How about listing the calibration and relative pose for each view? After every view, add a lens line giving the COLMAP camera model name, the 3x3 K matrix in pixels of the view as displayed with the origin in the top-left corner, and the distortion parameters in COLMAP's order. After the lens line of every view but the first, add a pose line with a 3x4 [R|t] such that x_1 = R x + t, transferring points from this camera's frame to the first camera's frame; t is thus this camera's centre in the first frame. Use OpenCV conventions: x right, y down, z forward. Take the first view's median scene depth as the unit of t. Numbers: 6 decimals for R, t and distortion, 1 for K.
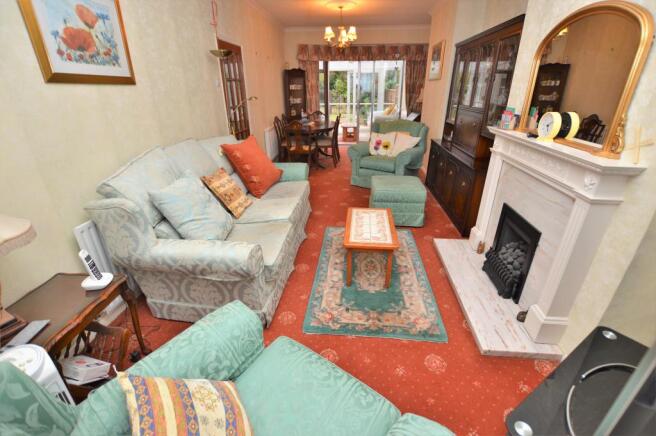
lens RADIAL K [[296.6, 0, 330.1], [0, 296.6, 216.5], [0, 0, 1]] dist [-0.022439, -0.000333]
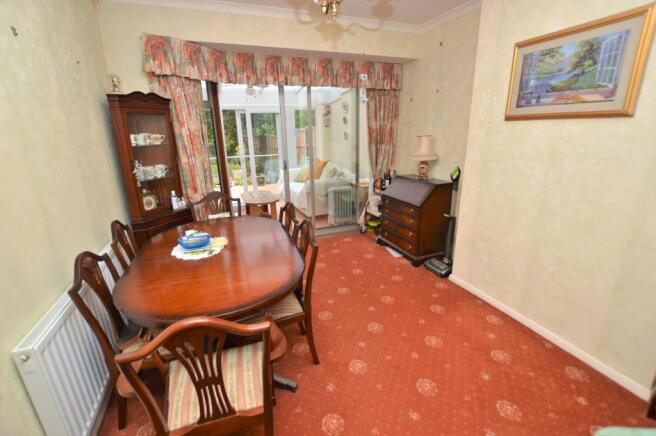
lens RADIAL K [[296.6, 0, 325.2], [0, 296.6, 218.9], [0, 0, 1]] dist [-0.022439, -0.000333]
pose [[0.907246, -0.128640, 0.400445, -0.071730], [0.171032, 0.982644, -0.071823, -0.264566], [-0.384255, 0.133650, 0.913502, 0.564153]]
